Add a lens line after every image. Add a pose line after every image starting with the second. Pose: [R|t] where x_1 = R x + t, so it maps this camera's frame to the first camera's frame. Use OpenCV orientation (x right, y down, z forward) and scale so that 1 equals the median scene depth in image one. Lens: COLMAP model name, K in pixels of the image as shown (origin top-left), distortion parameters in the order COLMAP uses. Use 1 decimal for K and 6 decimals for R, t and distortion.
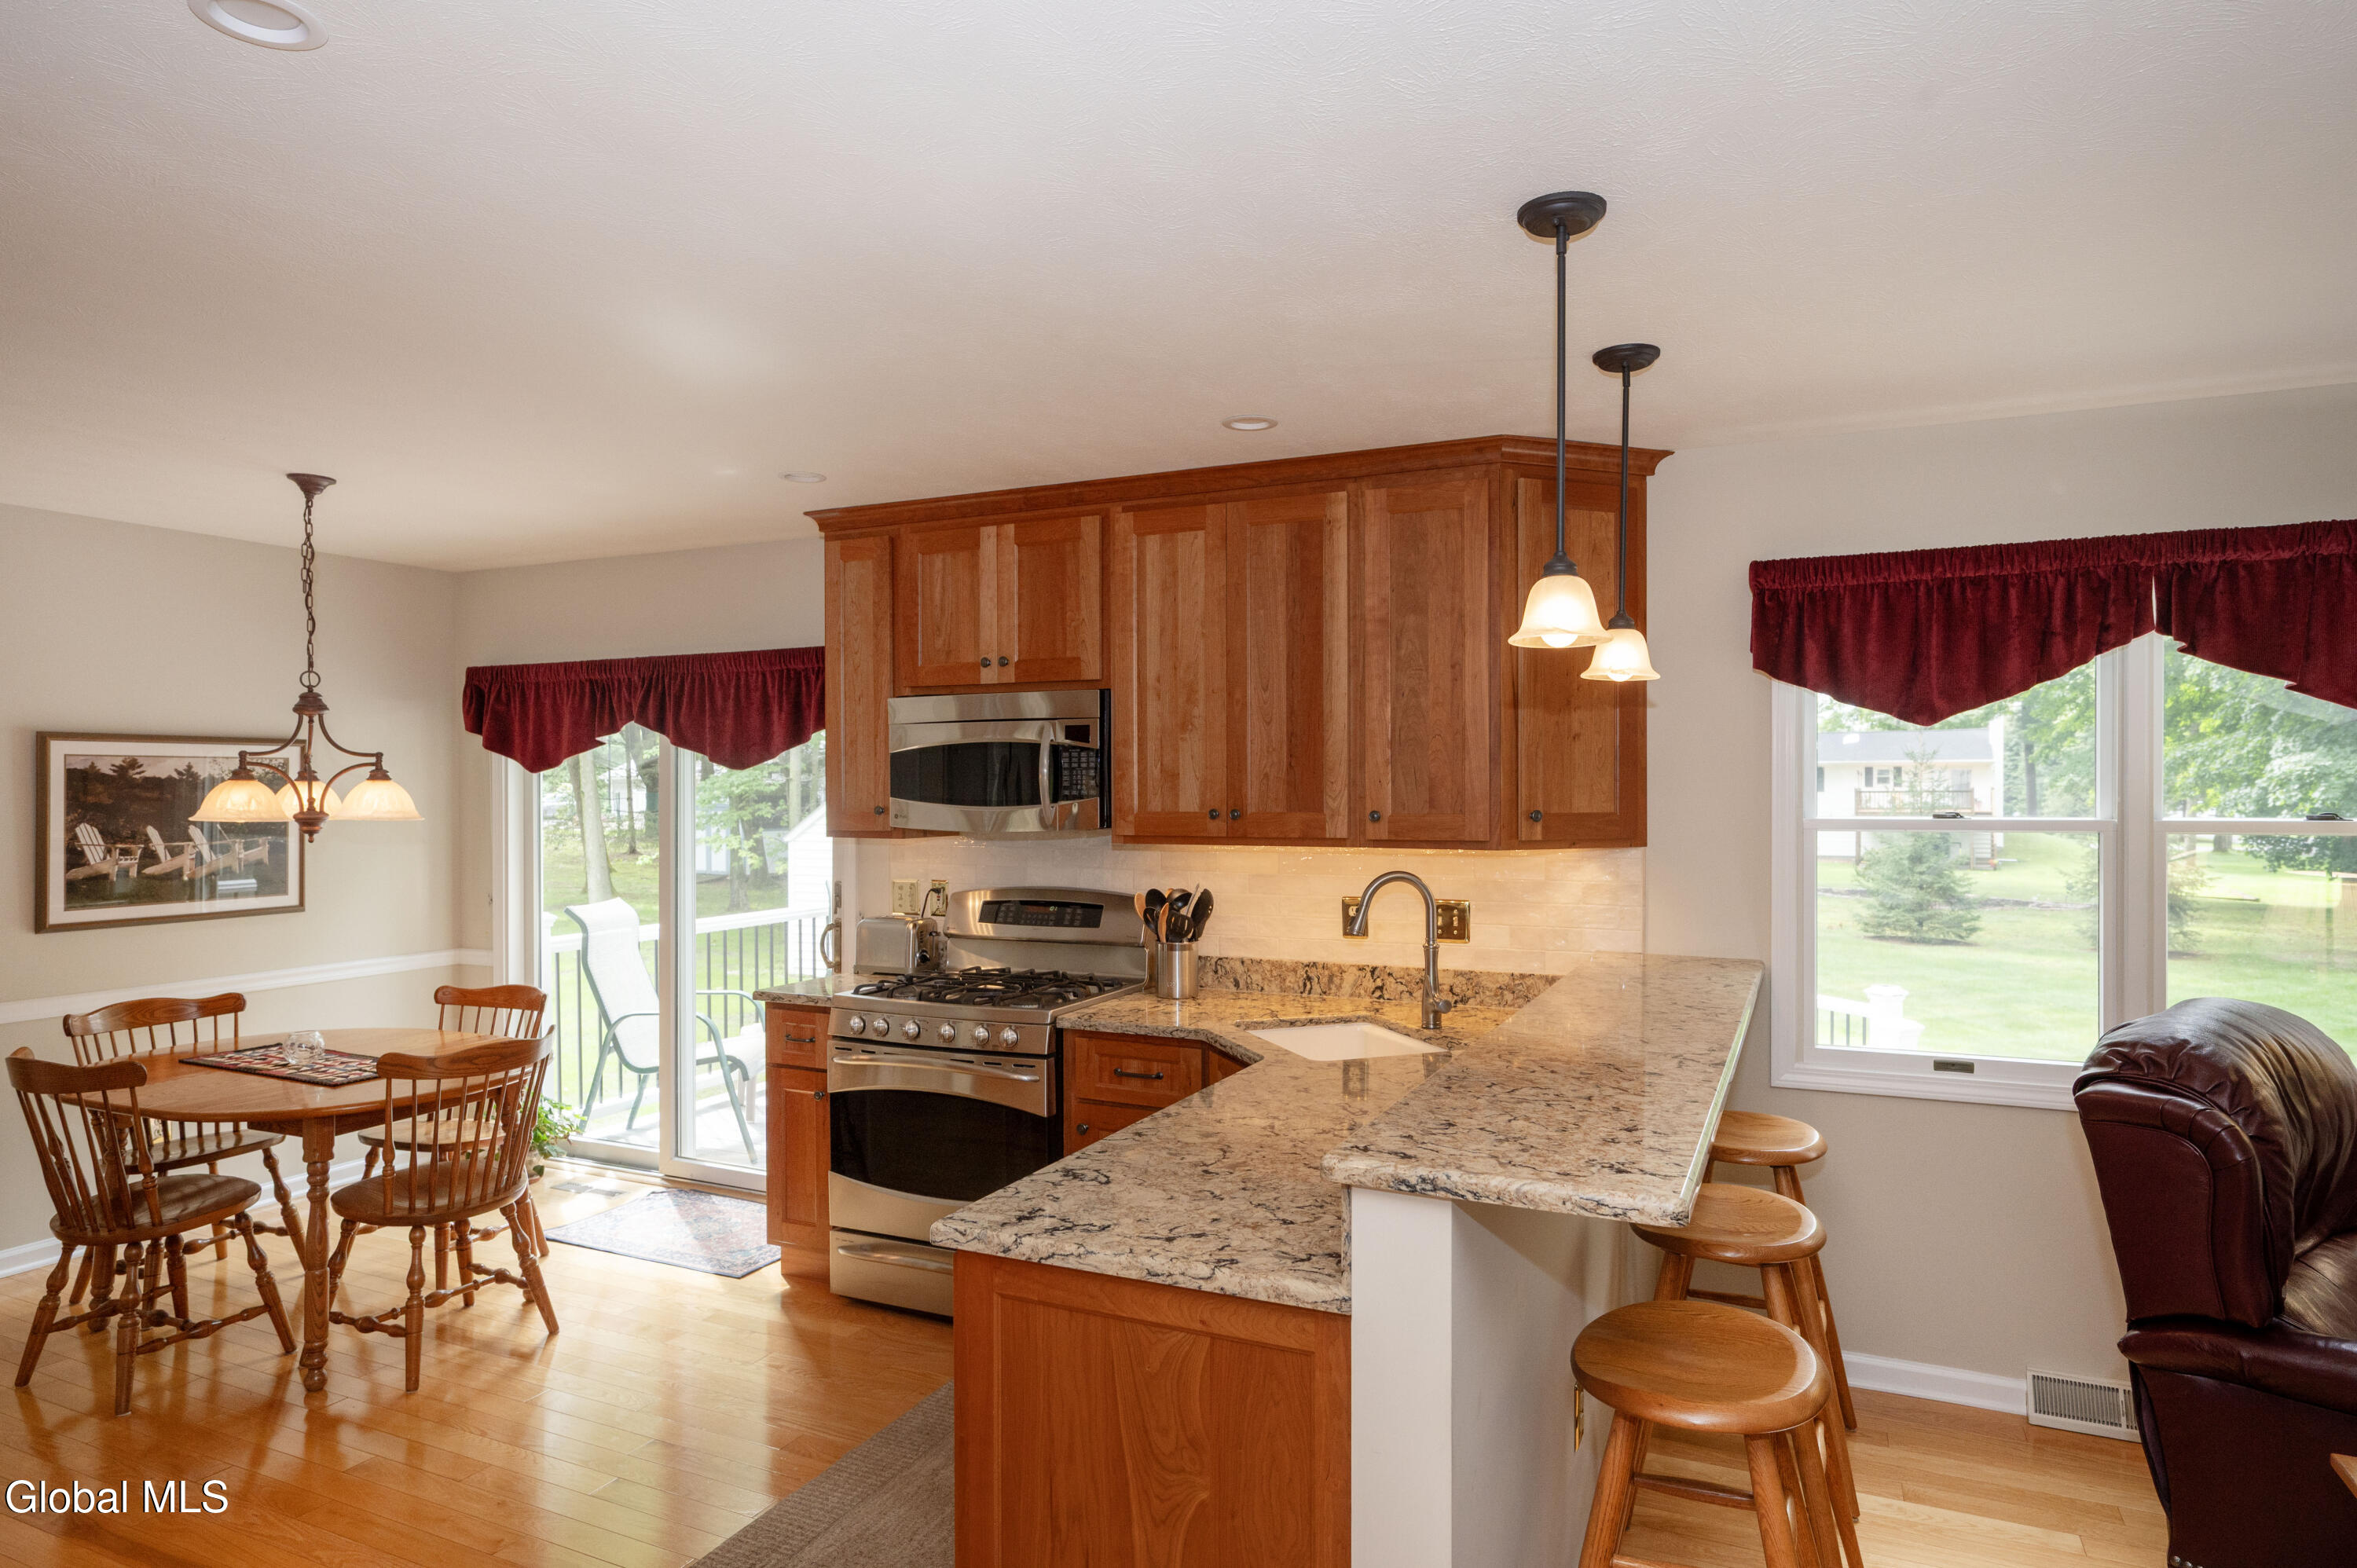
lens RADIAL K [[1307.5, 0, 1249.1], [0, 1307.5, 822.5], [0, 0, 1]] dist [0.018412, 0.000005]
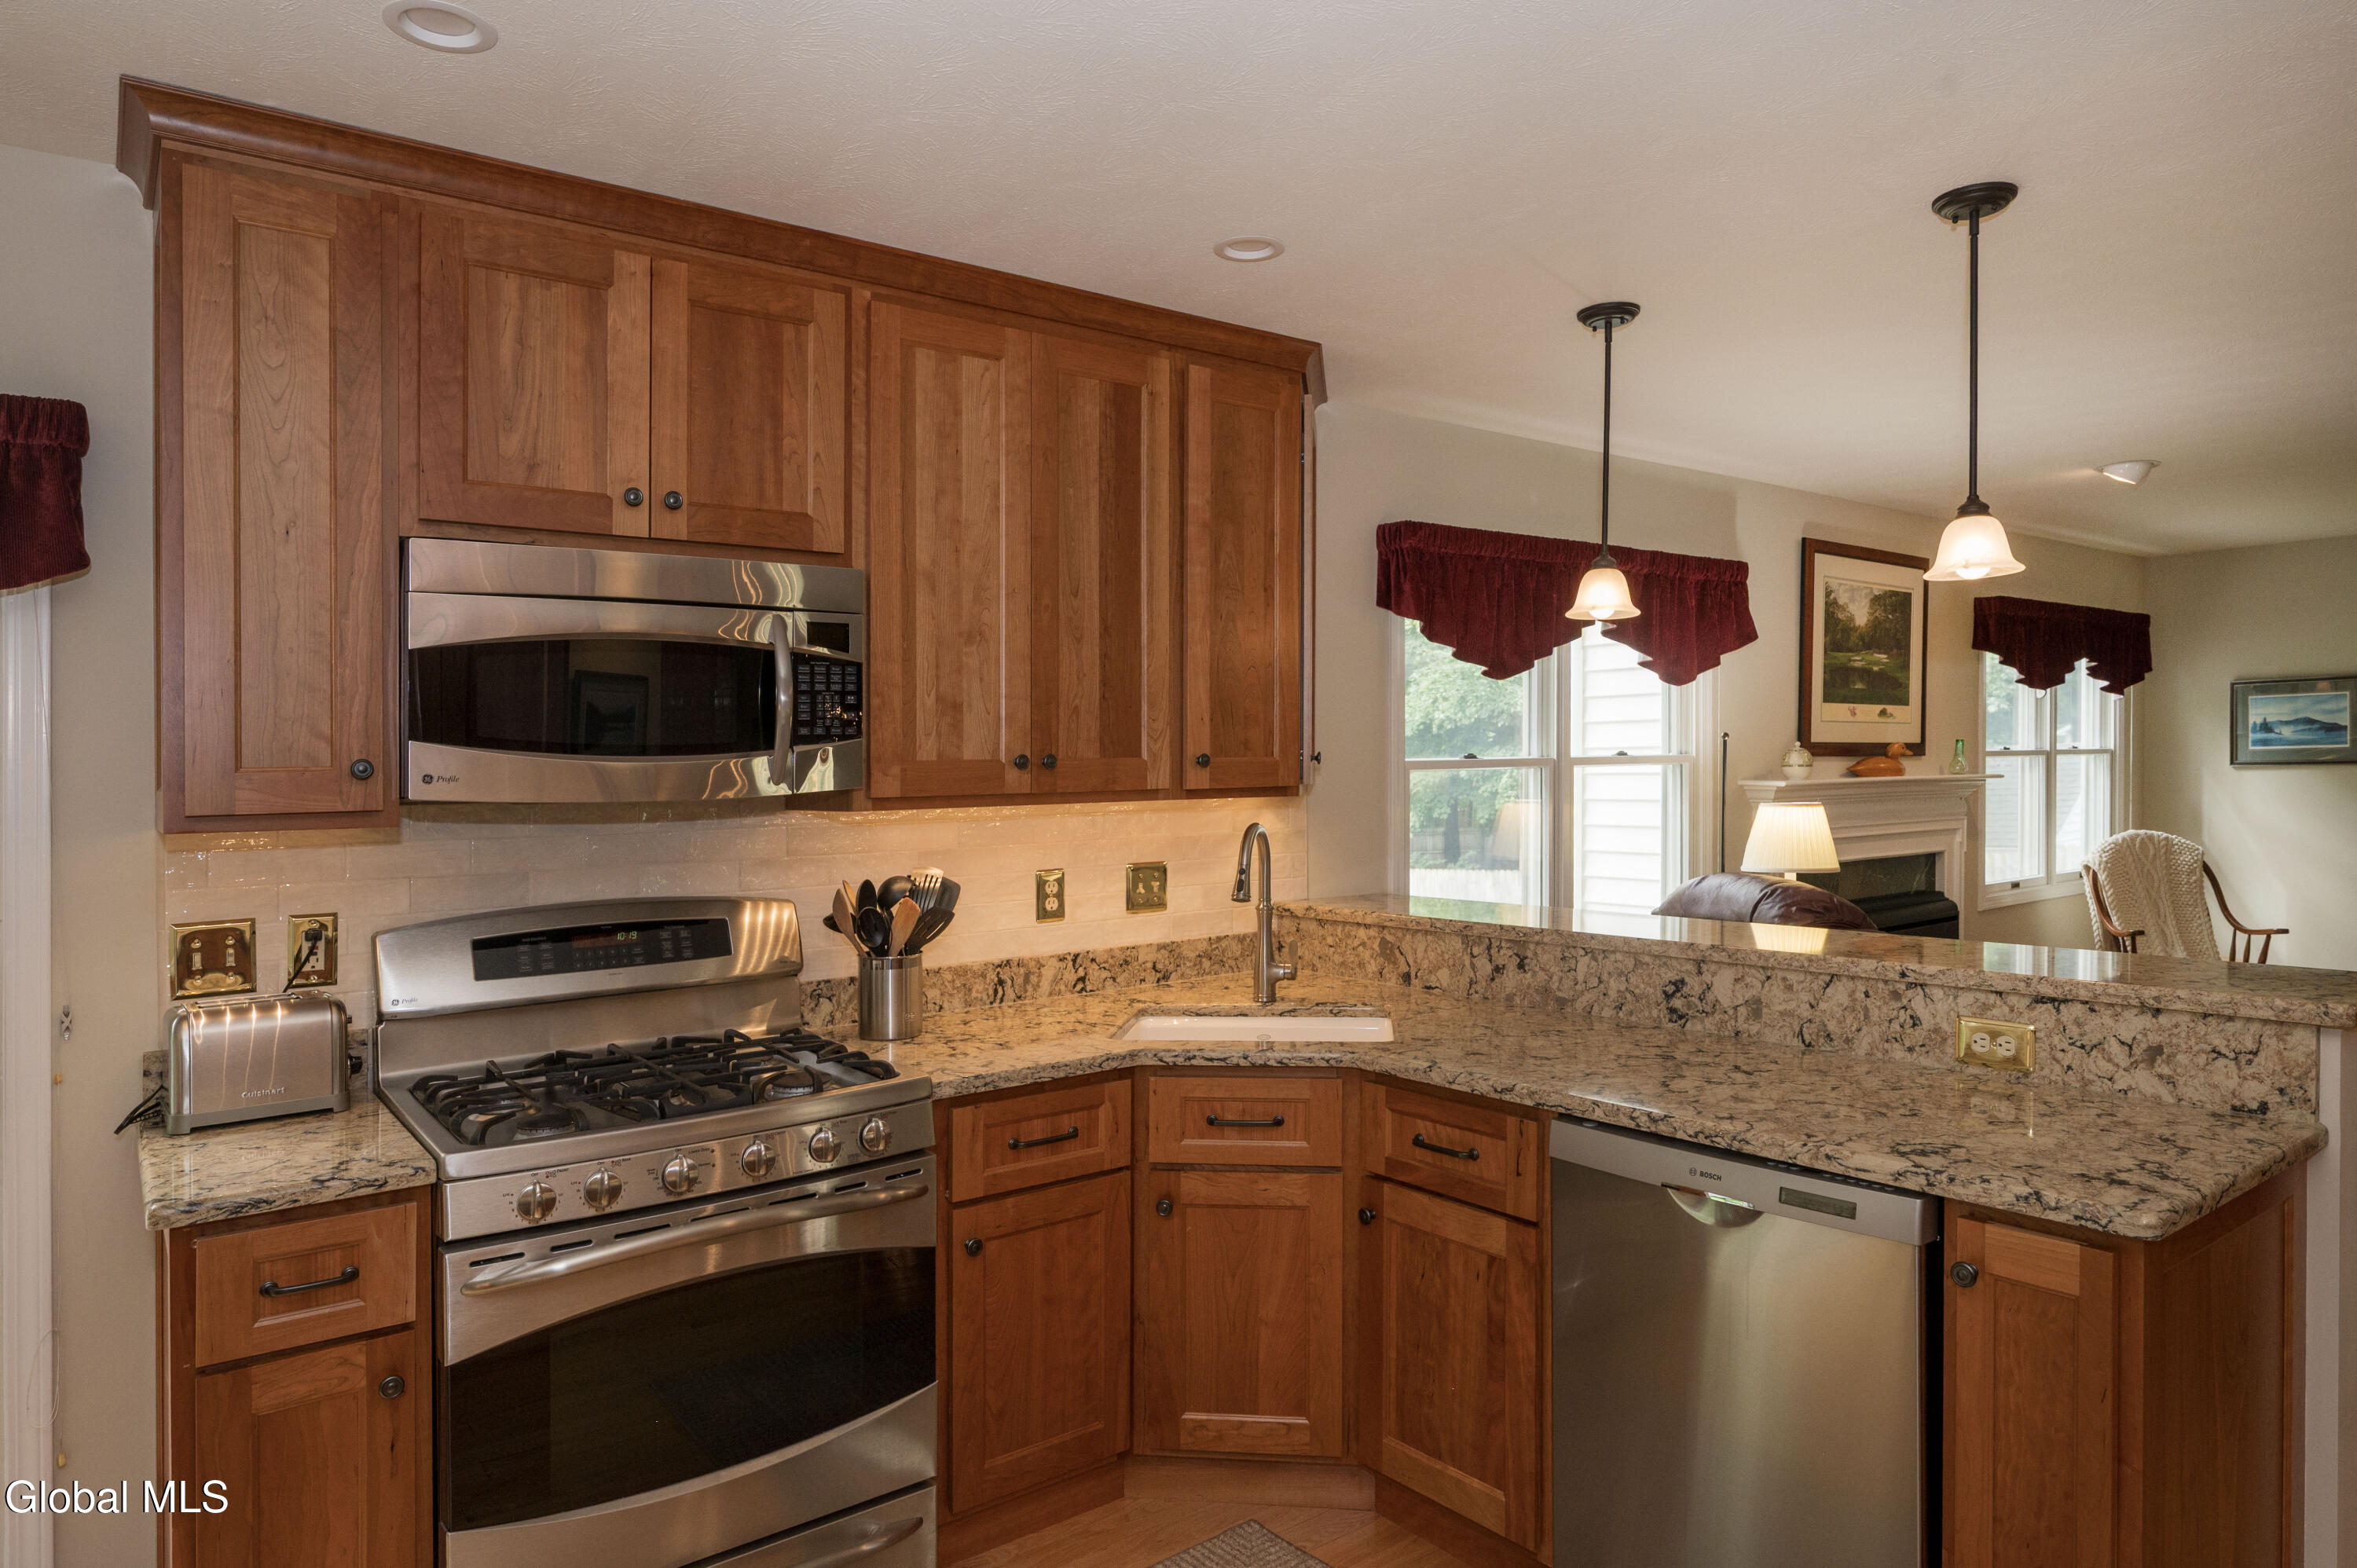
lens RADIAL K [[1411.9, 0, 1178.5], [0, 1411.9, 784.0], [0, 0, 1]] dist [0.032545, -0.000161]
pose [[0.503571, -0.019805, 0.863727, -0.631373], [0.038797, 0.999247, 0.000293, 0.008702], [-0.863082, 0.033362, 0.503961, 0.515765]]
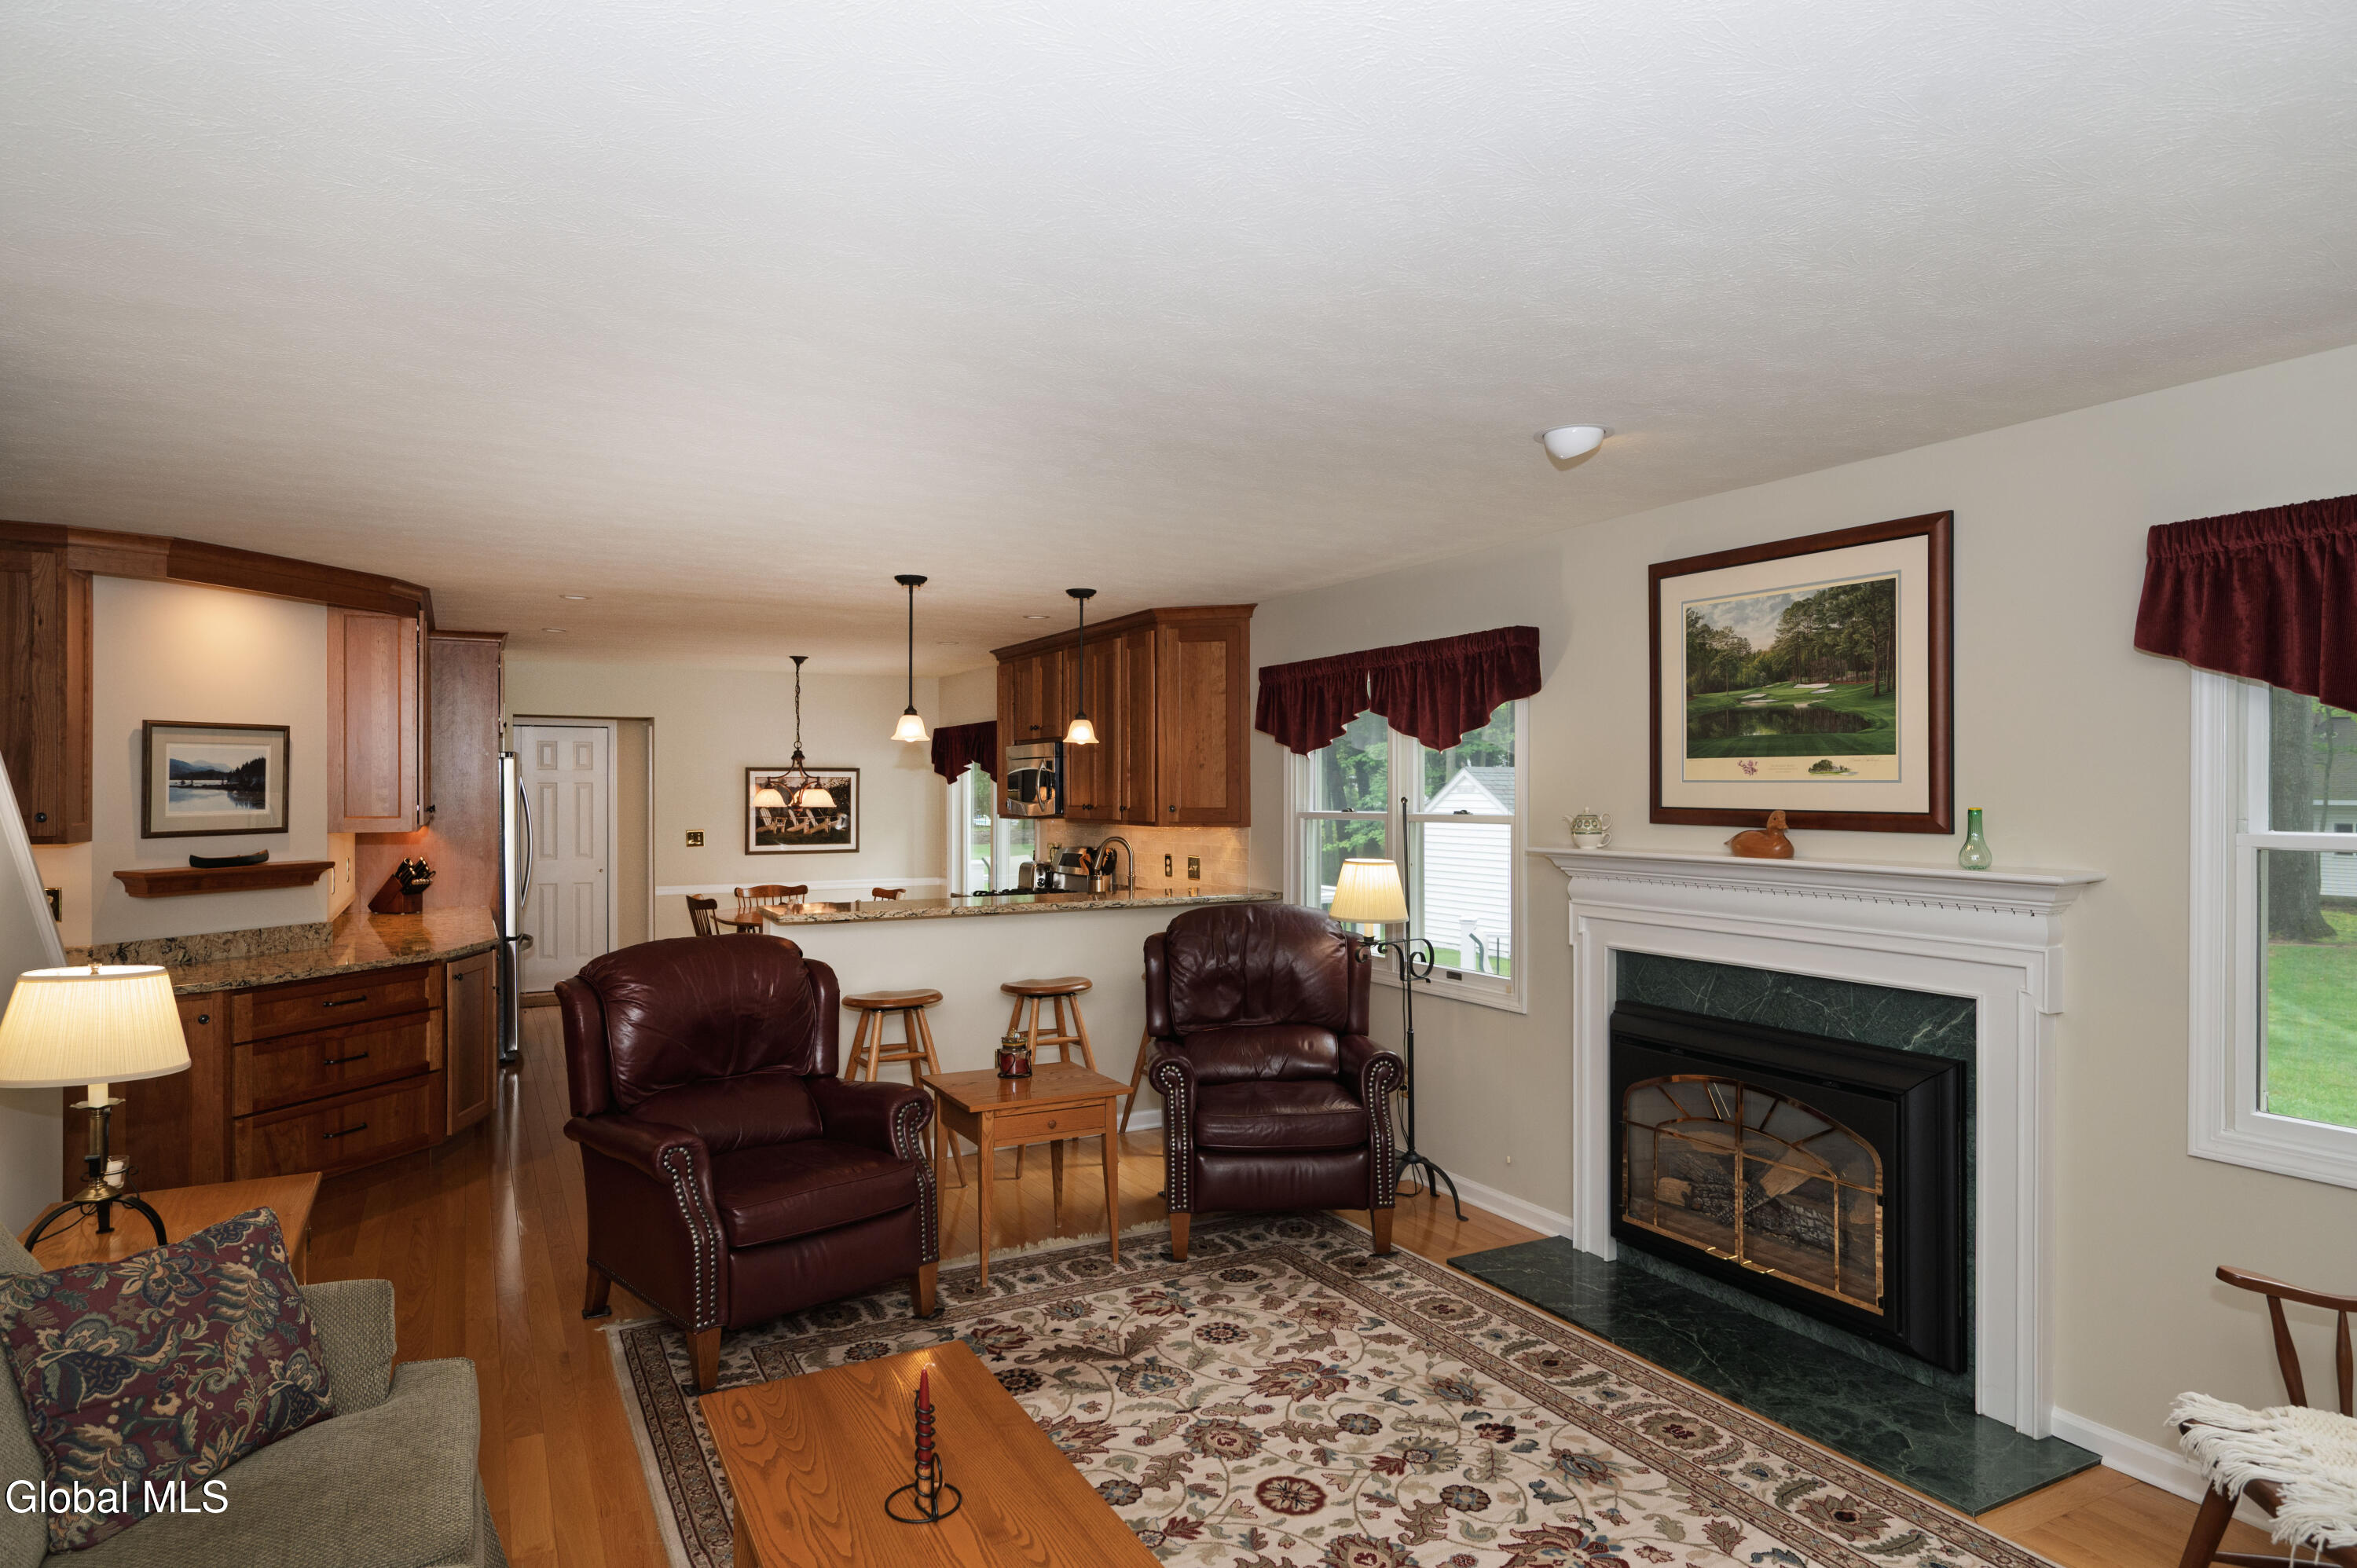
lens RADIAL K [[1375.2, 0, 1178.5], [0, 1375.2, 784.0], [0, 0, 1]] dist [0.003102, 0.000280]
pose [[0.778624, -0.006067, -0.627461, 1.213745], [-0.006396, 0.999825, -0.017605, -0.003639], [0.627458, 0.017721, 0.778449, -0.403864]]
